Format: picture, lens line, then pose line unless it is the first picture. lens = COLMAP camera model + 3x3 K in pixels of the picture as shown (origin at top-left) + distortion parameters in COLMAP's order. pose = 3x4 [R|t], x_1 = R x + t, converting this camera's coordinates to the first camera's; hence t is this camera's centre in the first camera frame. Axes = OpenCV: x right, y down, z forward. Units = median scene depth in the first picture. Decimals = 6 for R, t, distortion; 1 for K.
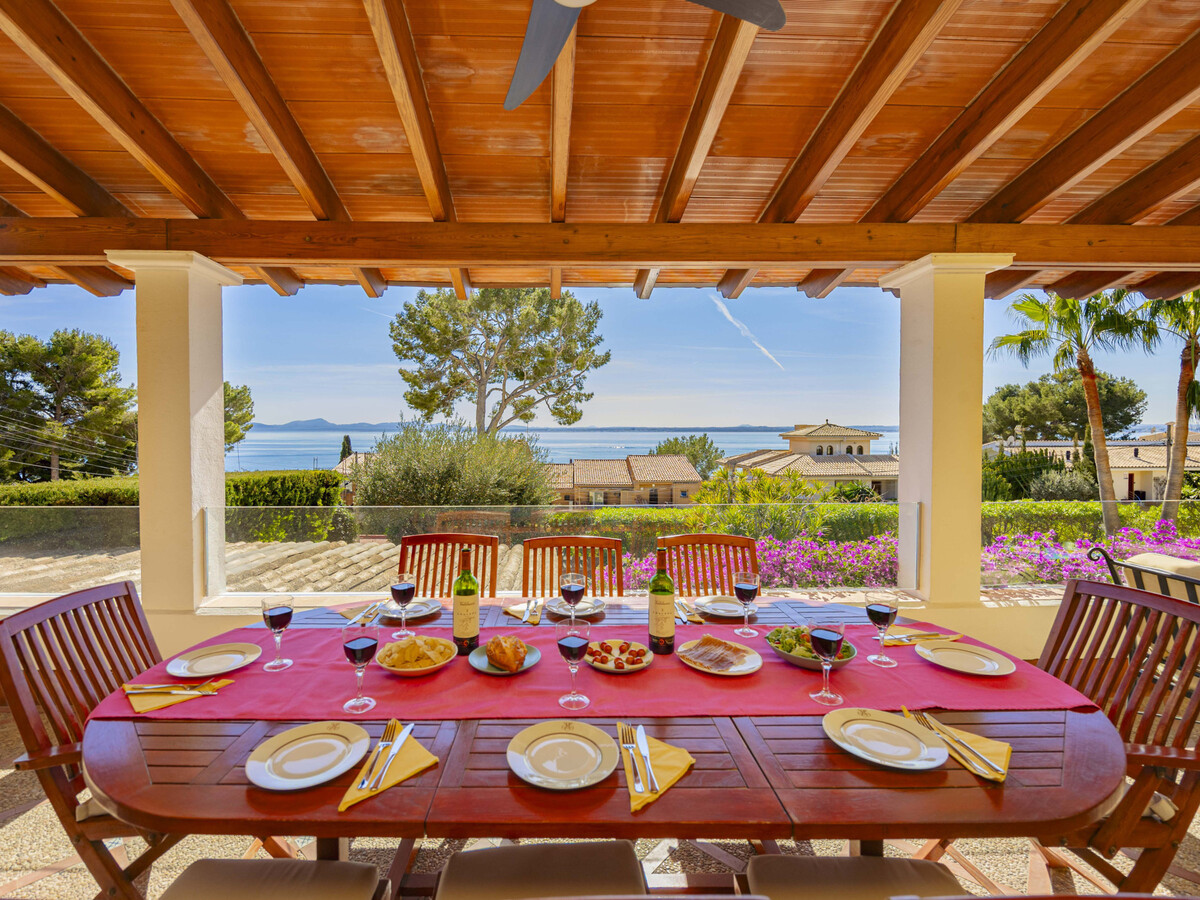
lens RADIAL K [[509.8, 0, 598.6], [0, 509.8, 452.1], [0, 0, 1]] dist [-0.011241, -0.000256]
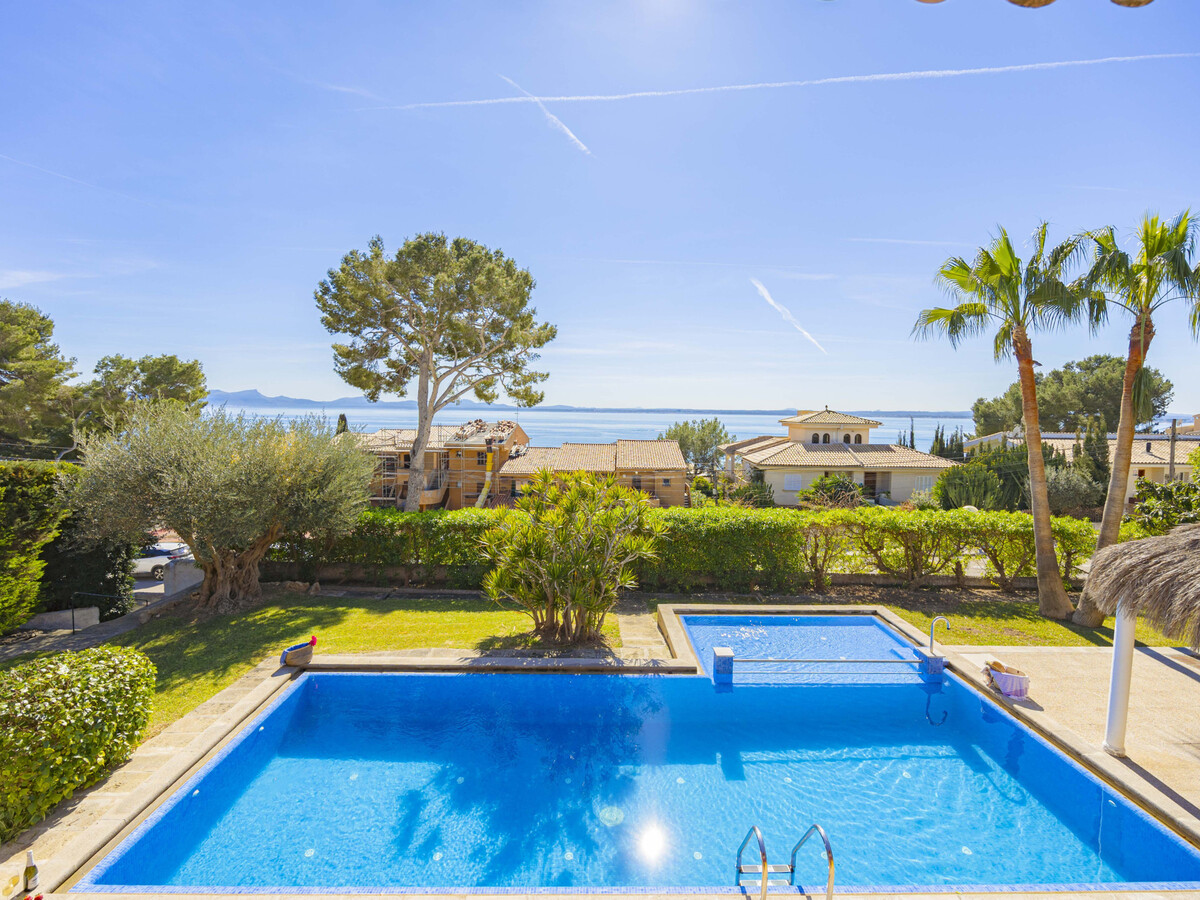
lens RADIAL K [[515.2, 0, 628.6], [0, 515.2, 447.4], [0, 0, 1]] dist [-0.016349, -0.000129]
pose [[0.999847, 0.017120, -0.003572, 0.106849], [-0.017017, 0.999490, 0.027009, -0.007649], [0.004033, -0.026944, 0.999629, 0.057167]]
